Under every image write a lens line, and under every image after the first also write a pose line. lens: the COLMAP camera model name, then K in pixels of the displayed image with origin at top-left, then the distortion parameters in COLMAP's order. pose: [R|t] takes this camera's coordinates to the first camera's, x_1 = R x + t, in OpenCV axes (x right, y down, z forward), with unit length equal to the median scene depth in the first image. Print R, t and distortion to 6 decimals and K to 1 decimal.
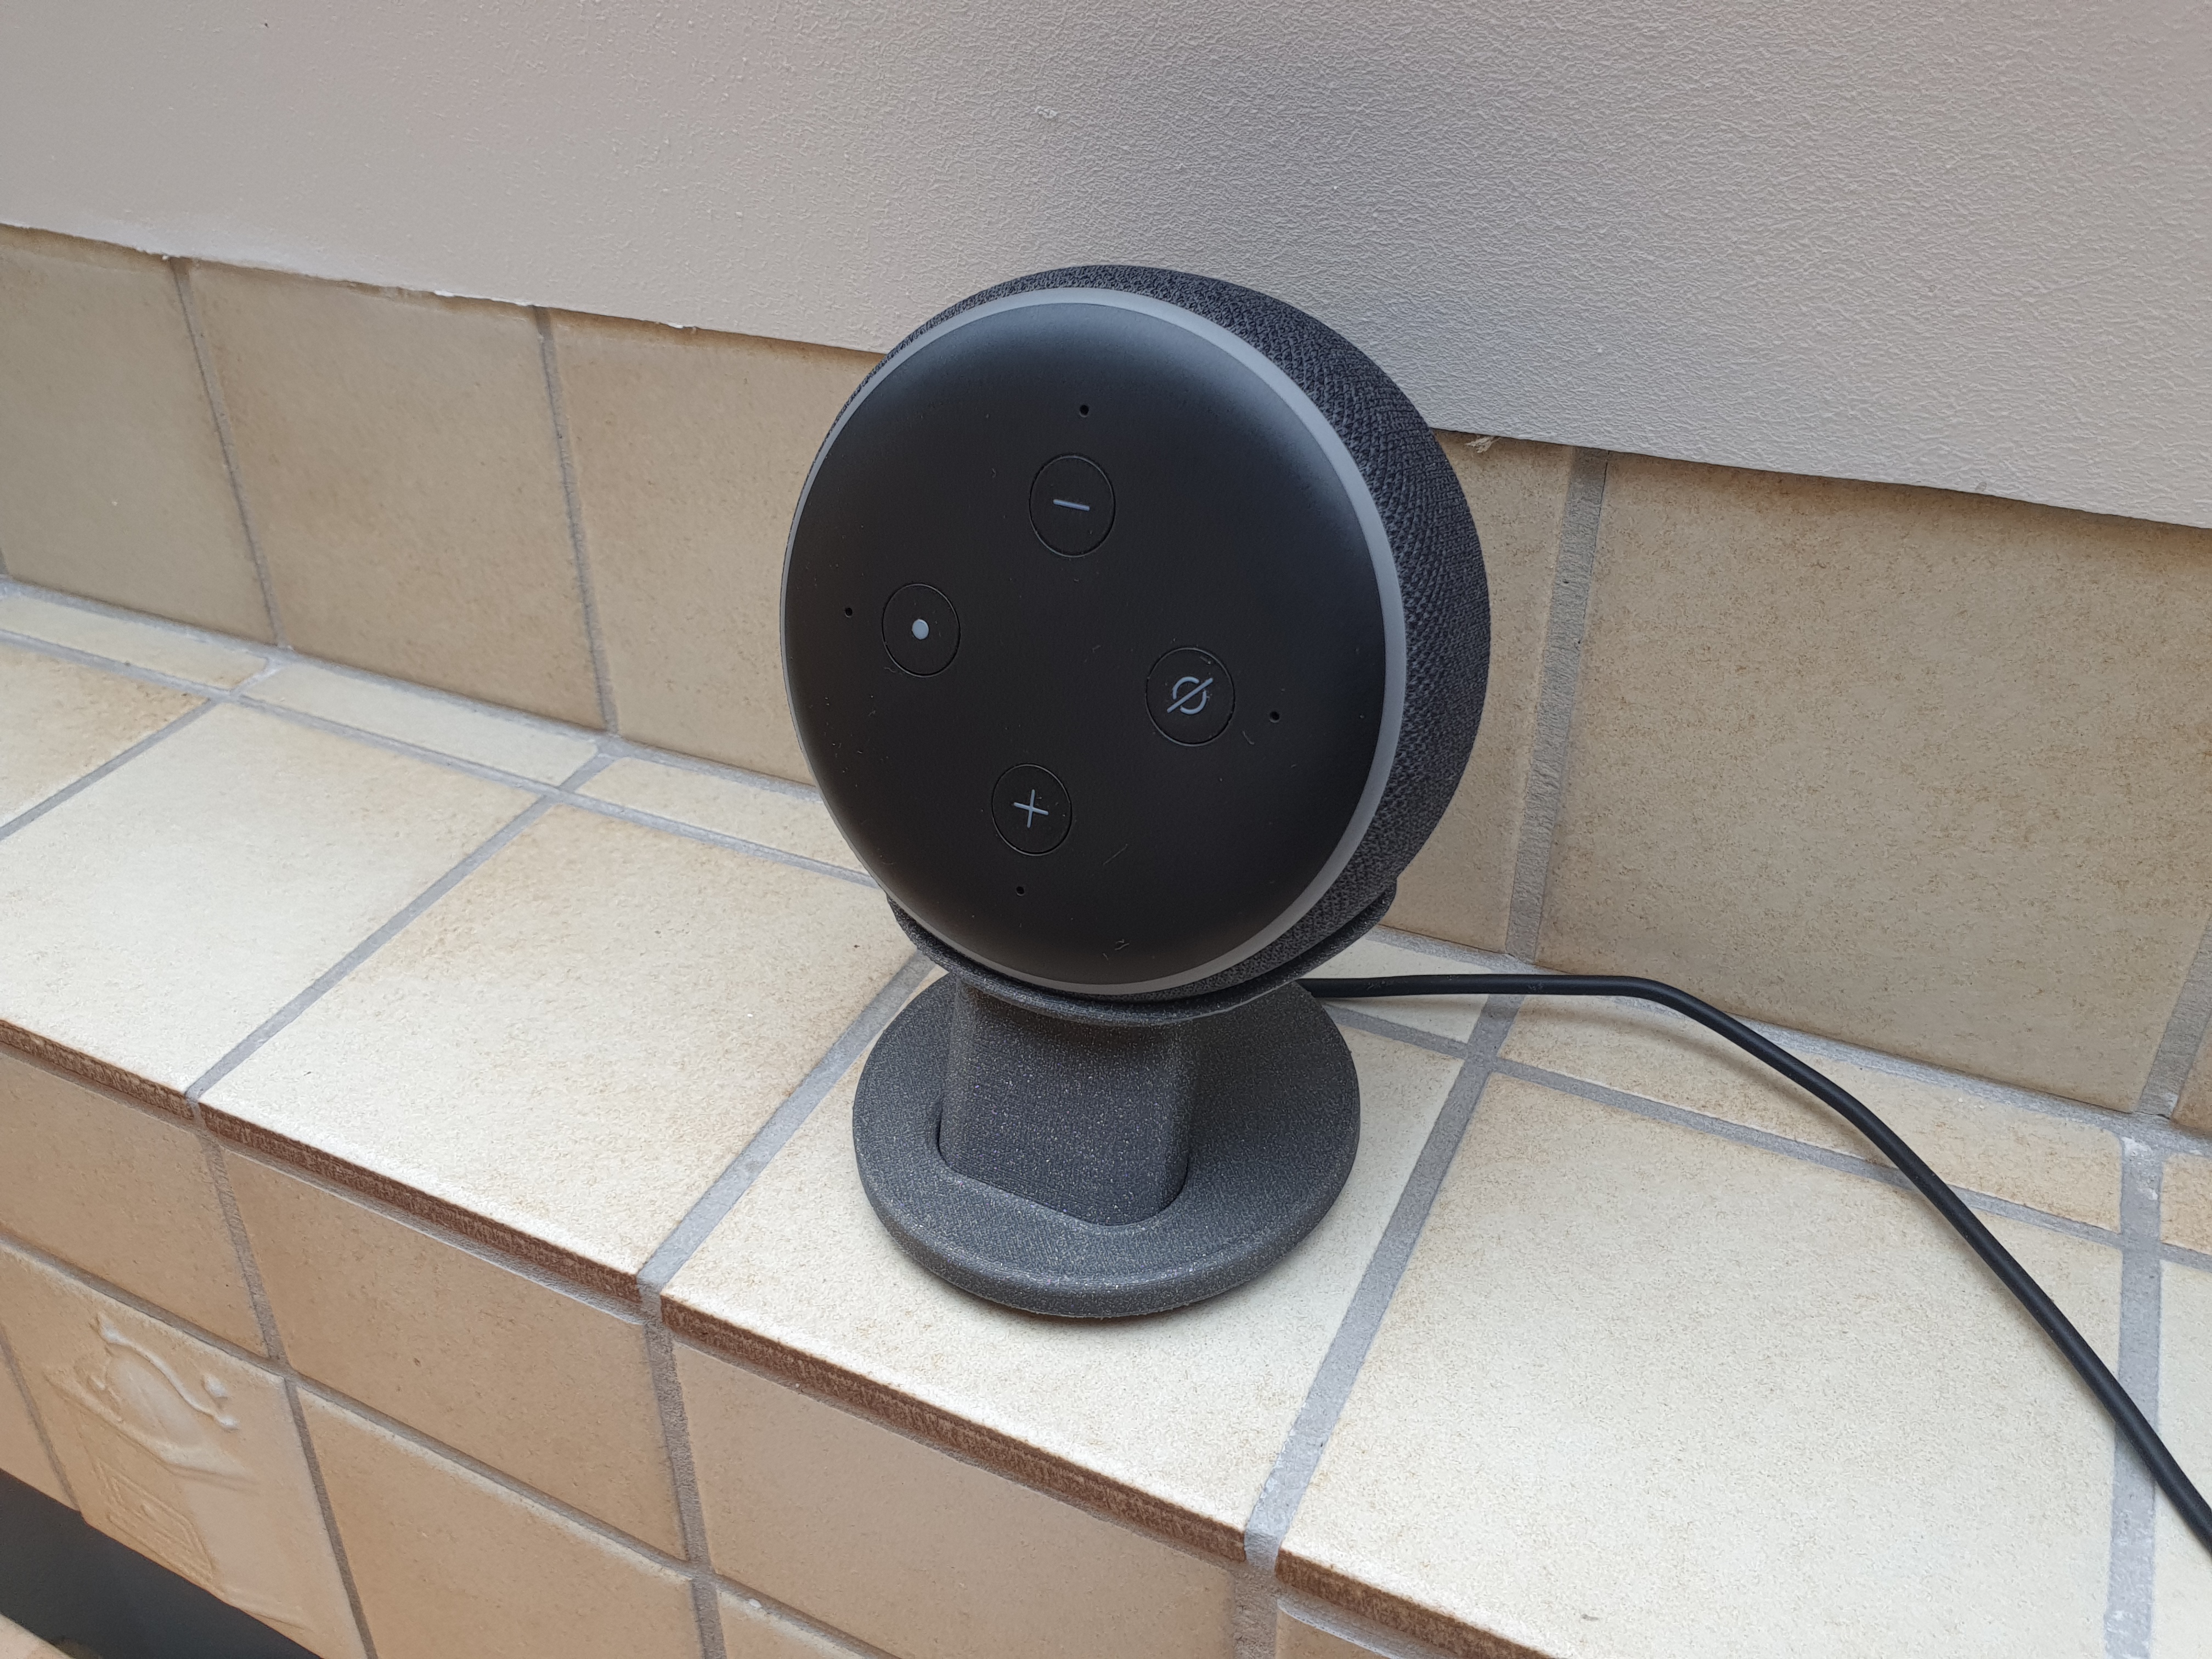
lens RADIAL K [[1669.0, 0, 1110.4], [0, 1669.0, 840.9], [0, 0, 1]] dist [-0.005455, 0.008131]
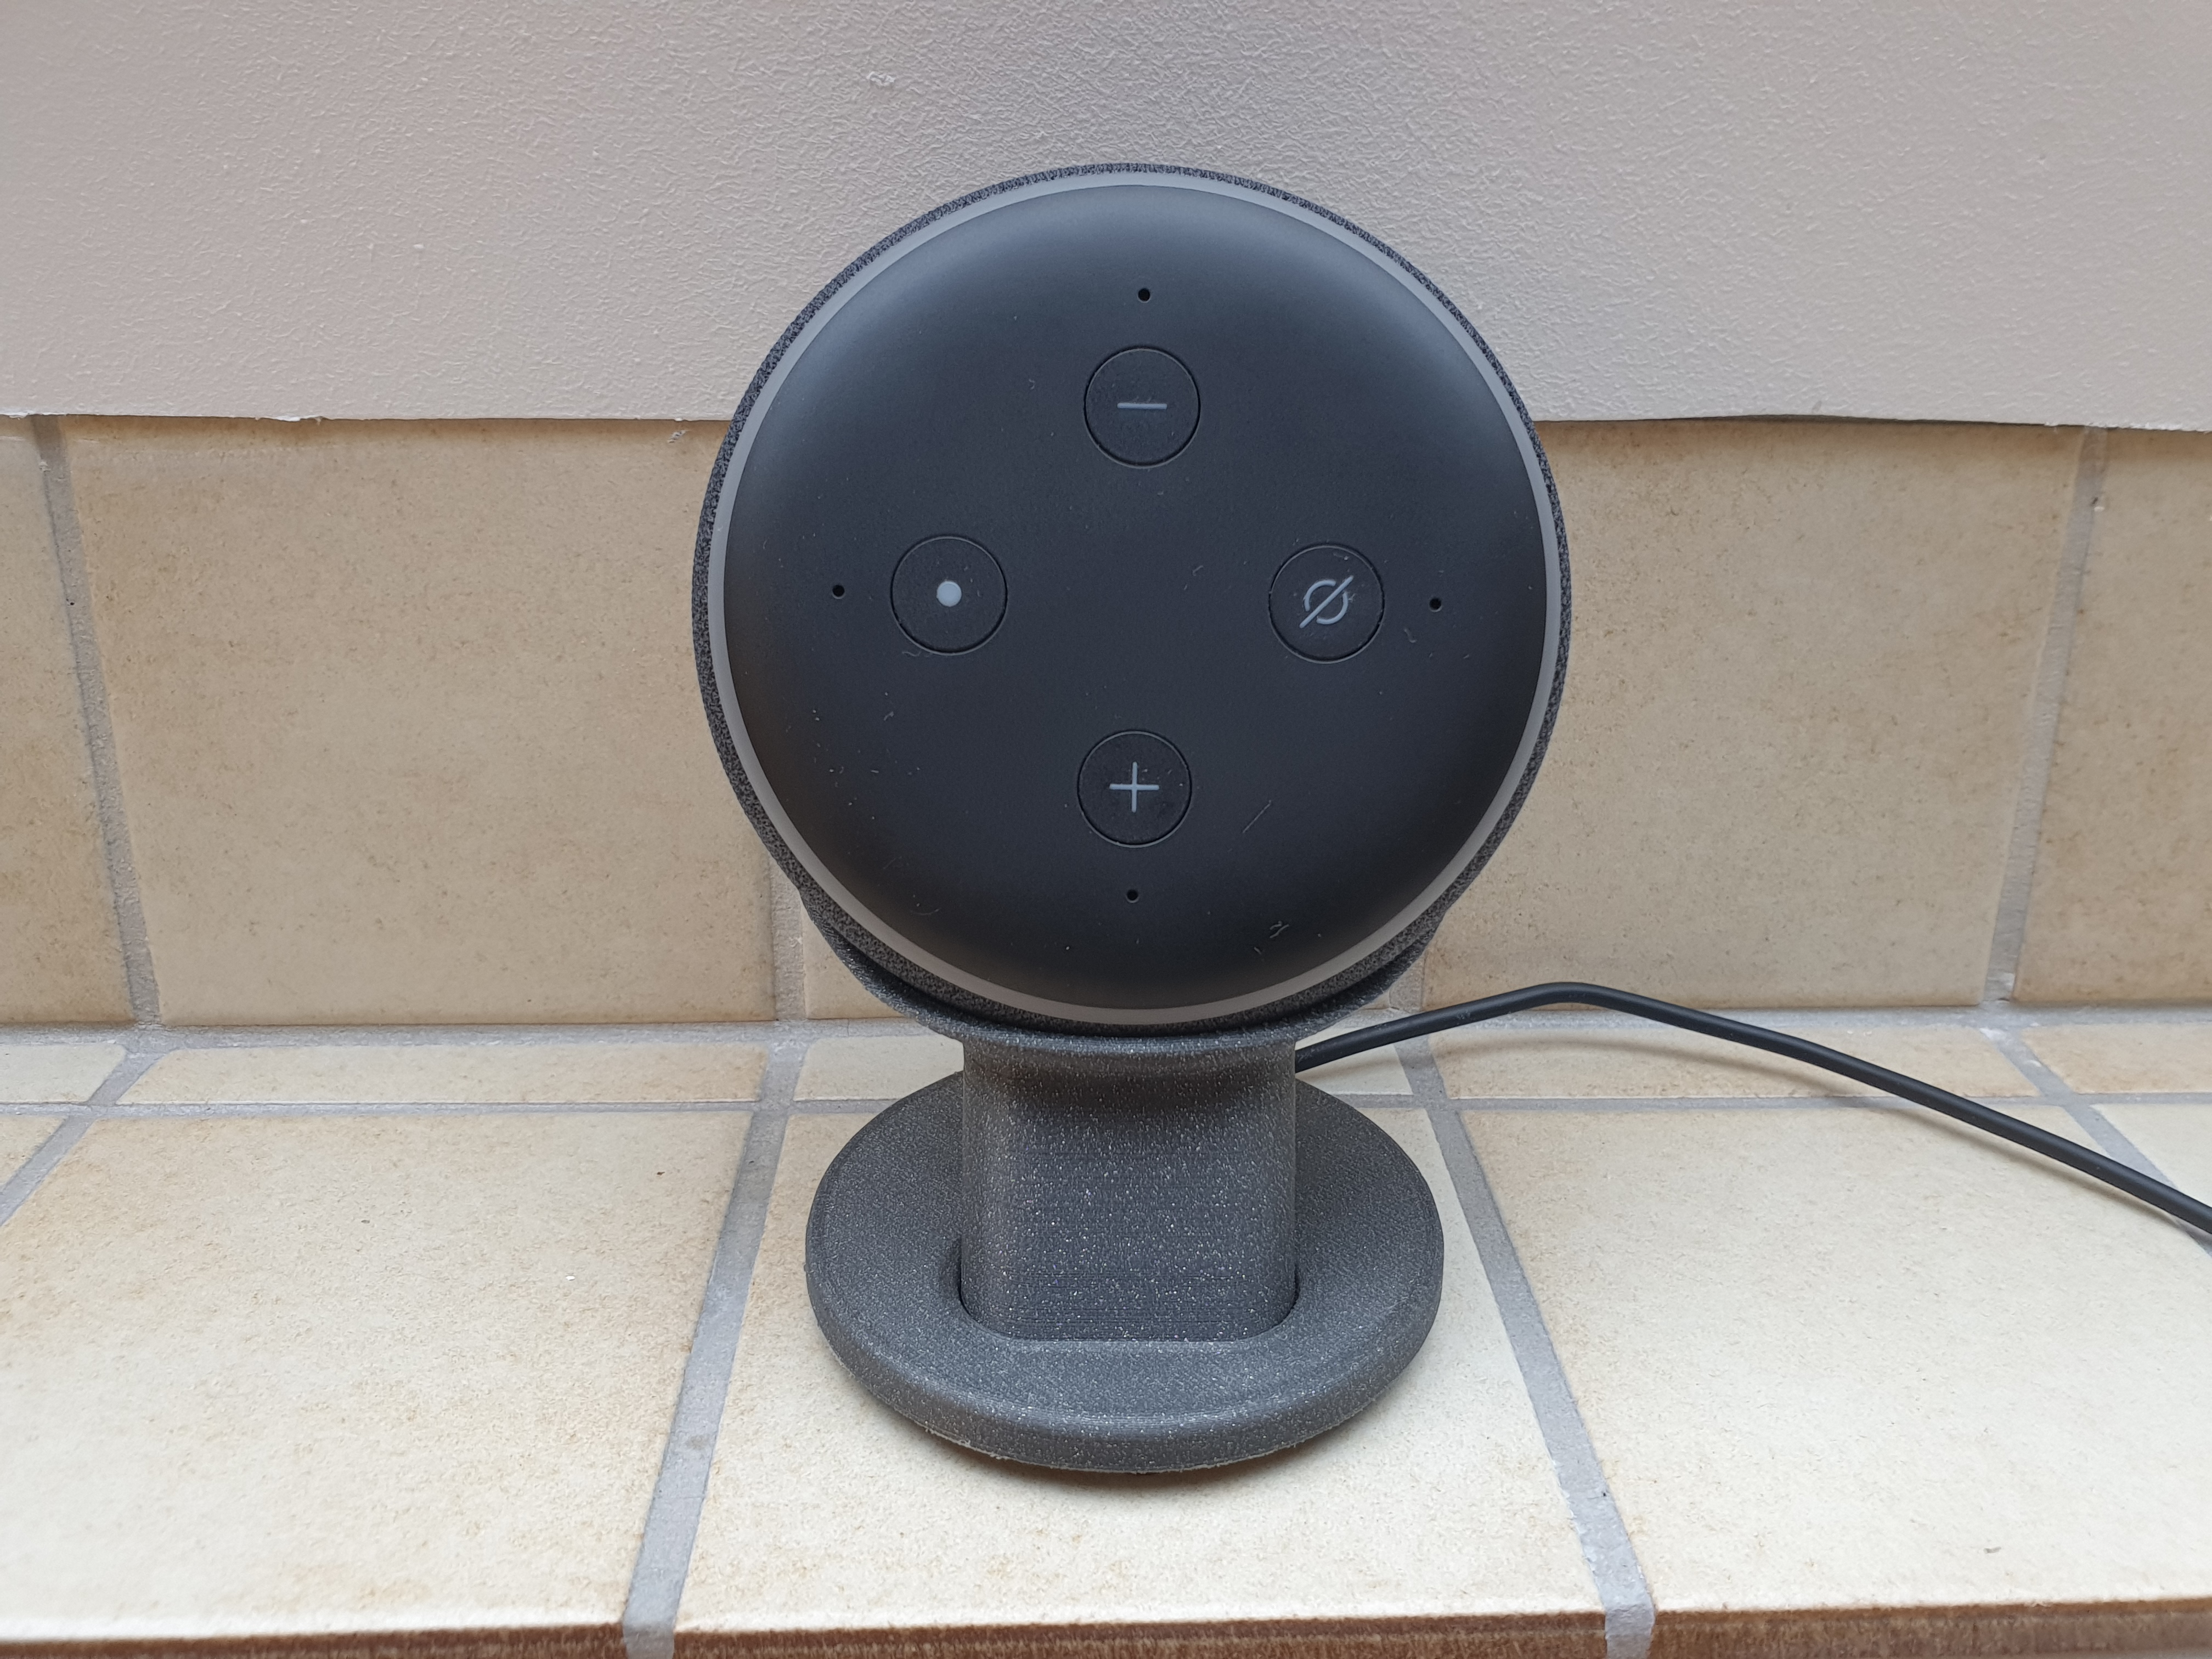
lens RADIAL K [[1724.6, 0, 1160.4], [0, 1724.6, 825.4], [0, 0, 1]] dist [-0.063204, 0.098844]
pose [[0.883461, -0.140212, 0.447031, -0.356893], [0.234807, 0.958192, -0.163507, 0.119166], [-0.405416, 0.249418, 0.879448, 0.239807]]
